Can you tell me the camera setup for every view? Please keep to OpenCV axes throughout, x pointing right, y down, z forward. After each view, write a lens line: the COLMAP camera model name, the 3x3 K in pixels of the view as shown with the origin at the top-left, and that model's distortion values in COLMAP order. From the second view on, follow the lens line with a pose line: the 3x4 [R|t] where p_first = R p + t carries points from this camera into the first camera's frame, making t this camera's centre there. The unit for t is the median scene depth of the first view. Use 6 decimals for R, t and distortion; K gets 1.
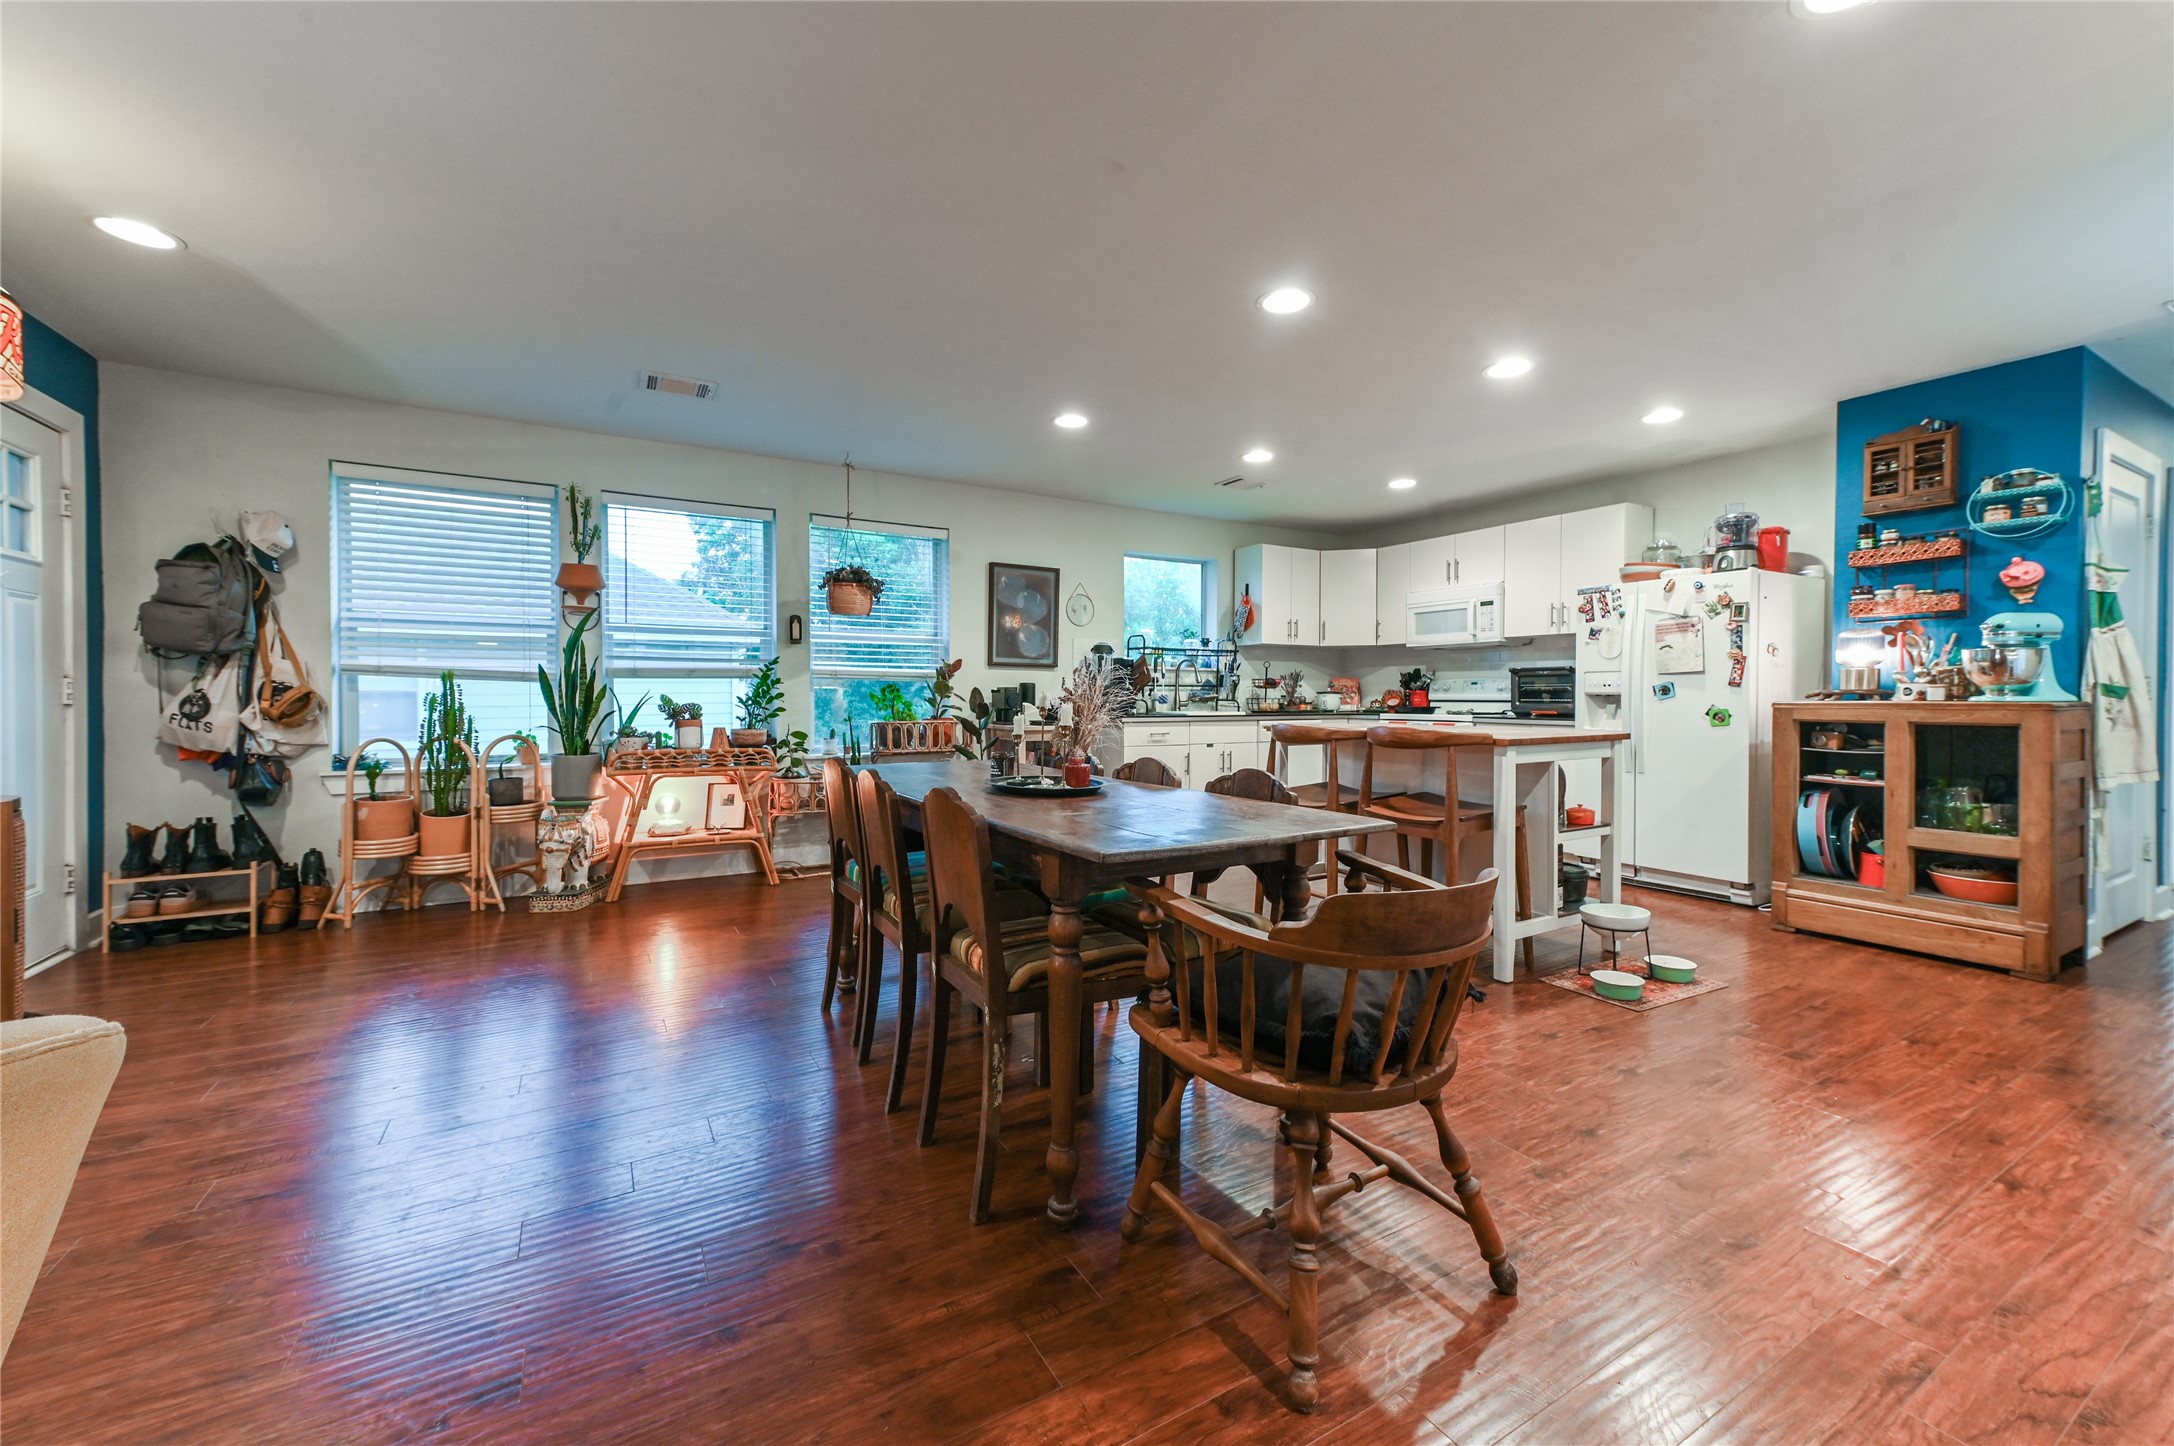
lens RADIAL K [[836.0, 0, 1029.1], [0, 836.0, 708.2], [0, 0, 1]] dist [0.017619, 0.000359]
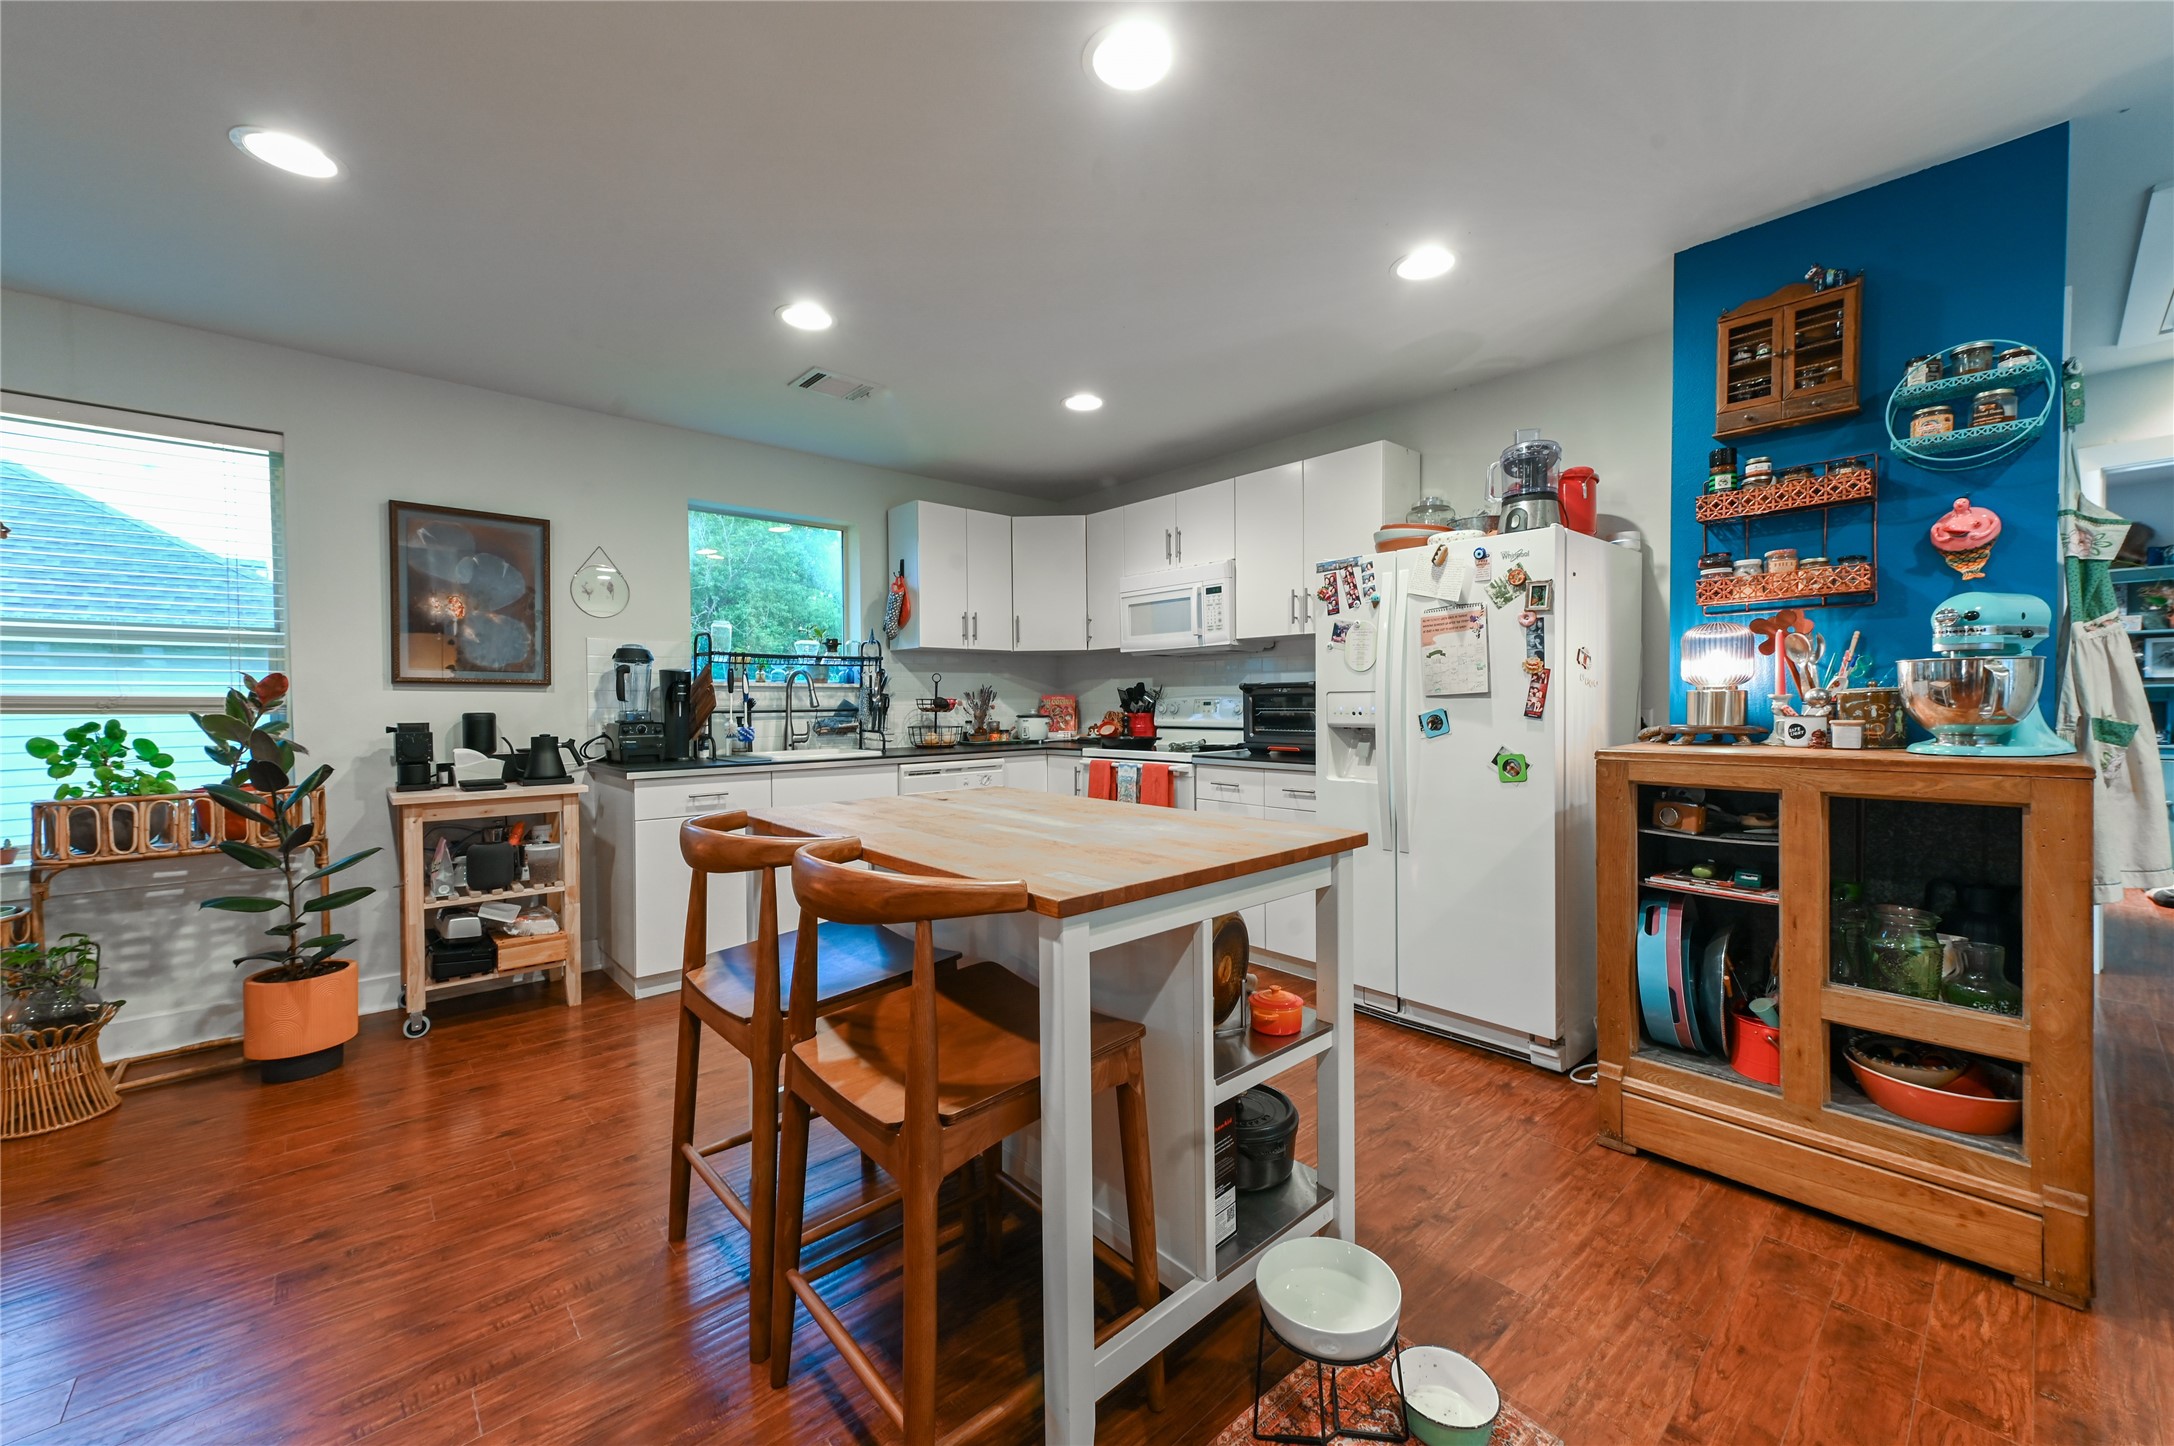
lens RADIAL K [[845.4, 0, 1044.9], [0, 845.4, 719.7], [0, 0, 1]] dist [0.015837, -0.000070]
pose [[0.978702, -0.014967, 0.204740, 0.357968], [0.013702, 0.999877, 0.007591, -0.033832], [-0.204829, -0.004624, 0.978787, 0.465779]]
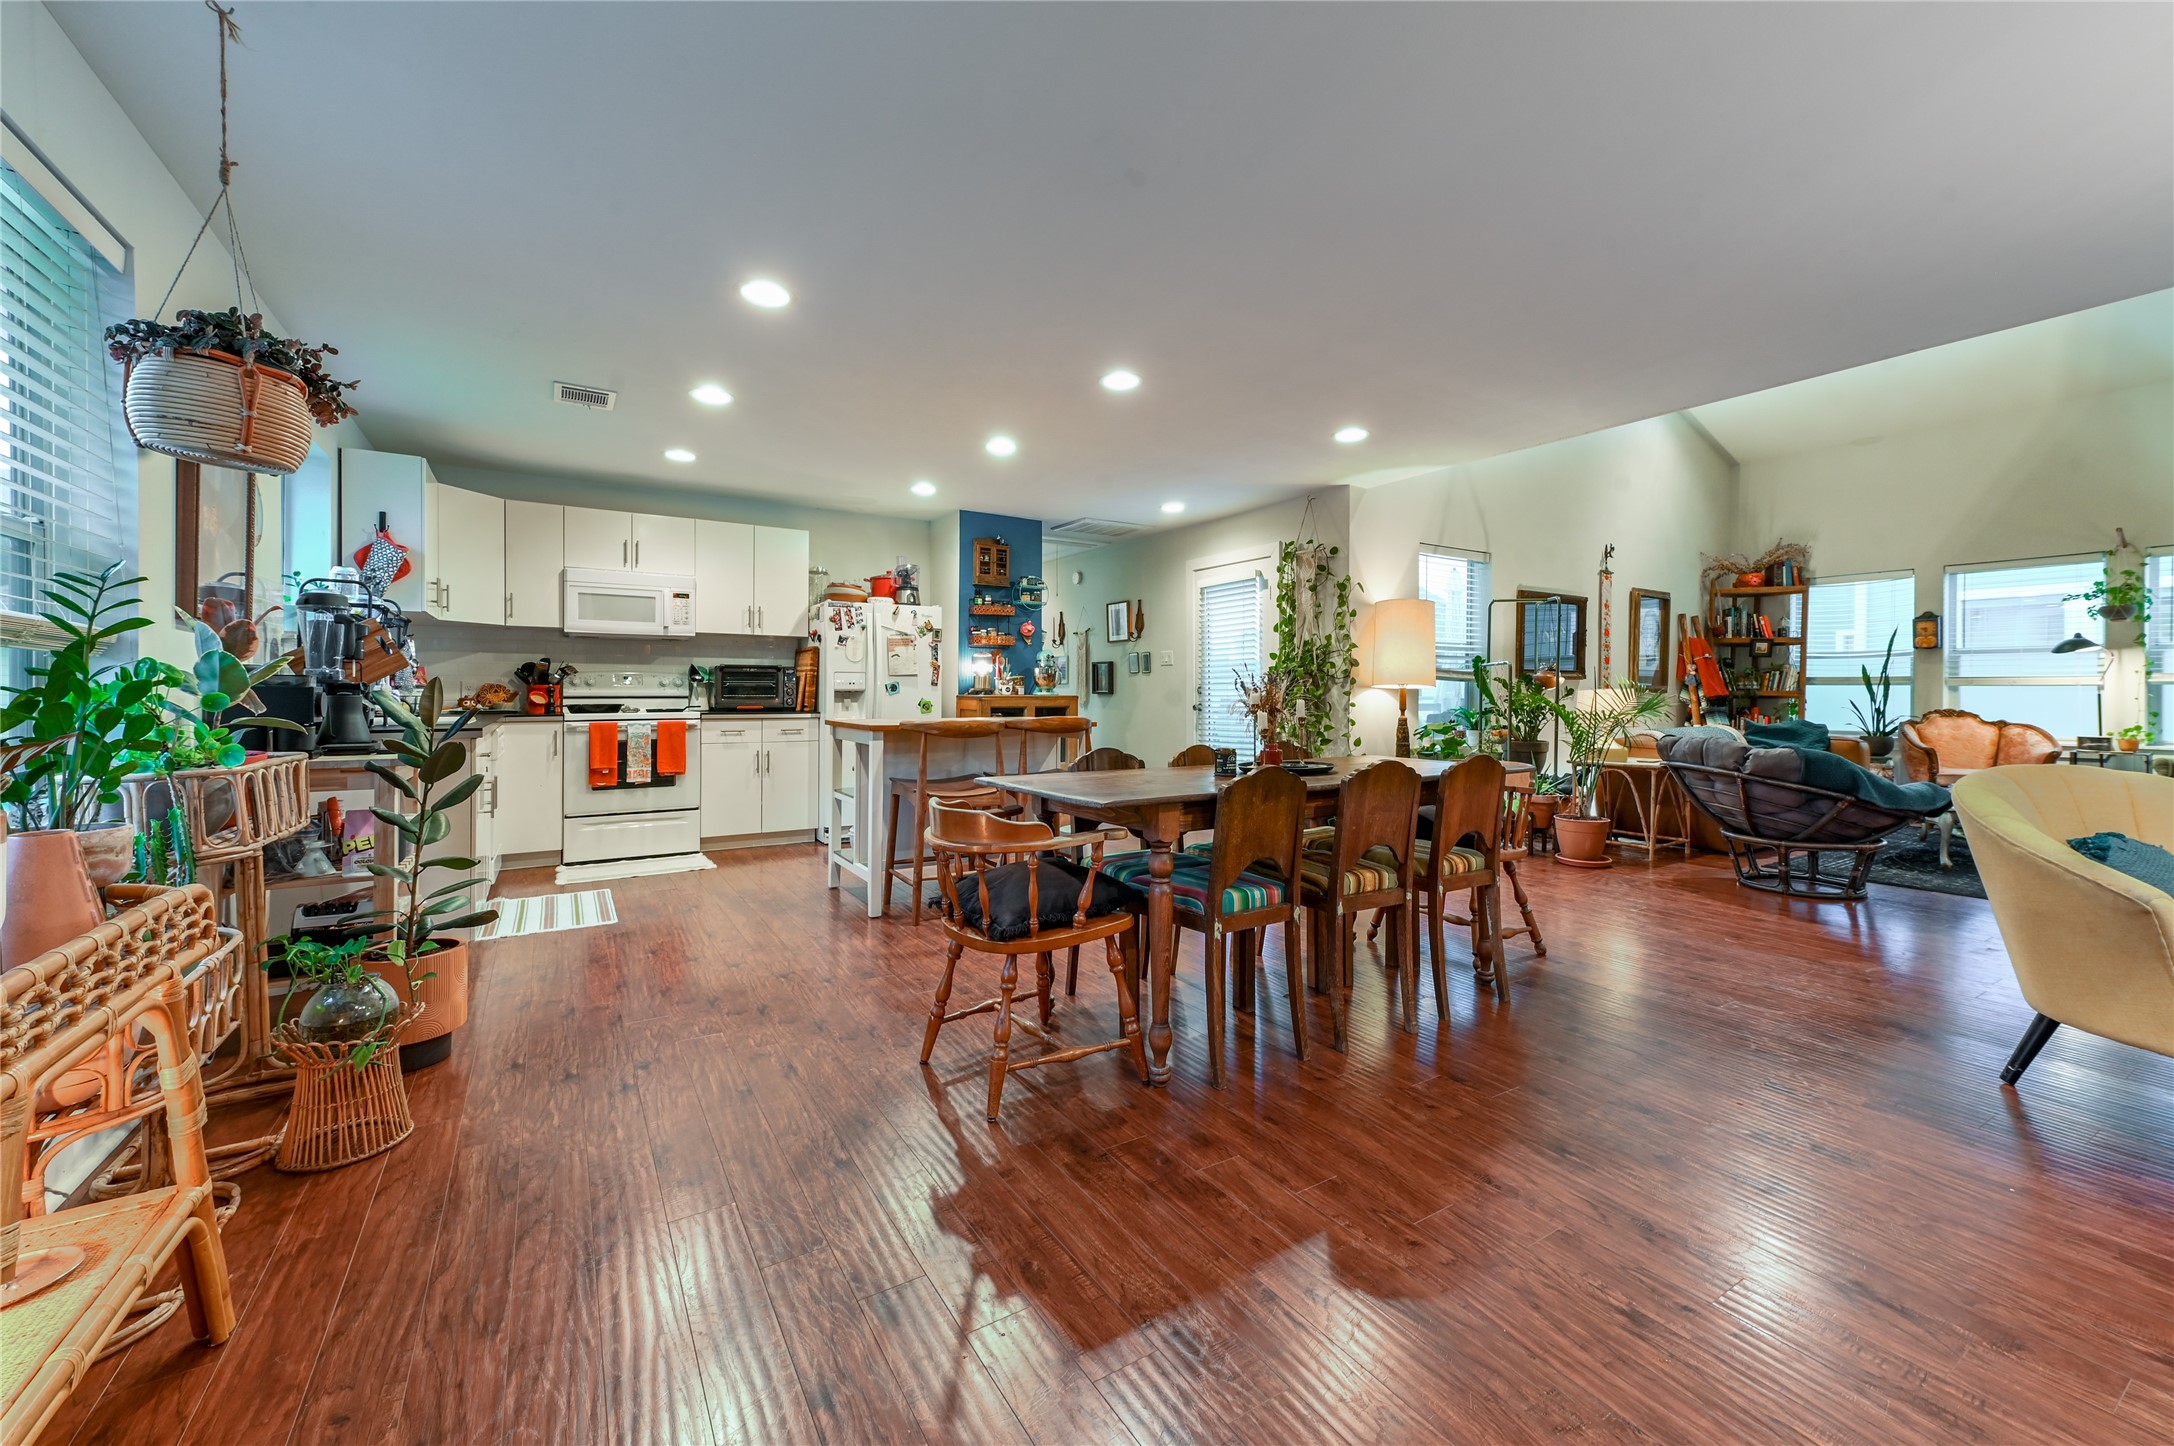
lens RADIAL K [[861.6, 0, 1147.6], [0, 861.6, 710.0], [0, 0, 1]] dist [0.026517, 0.000095]
pose [[-0.094269, -0.025189, 0.995228, -0.687498], [0.012657, 0.999569, 0.026498, -0.018059], [-0.995466, 0.015094, -0.093910, 0.766436]]
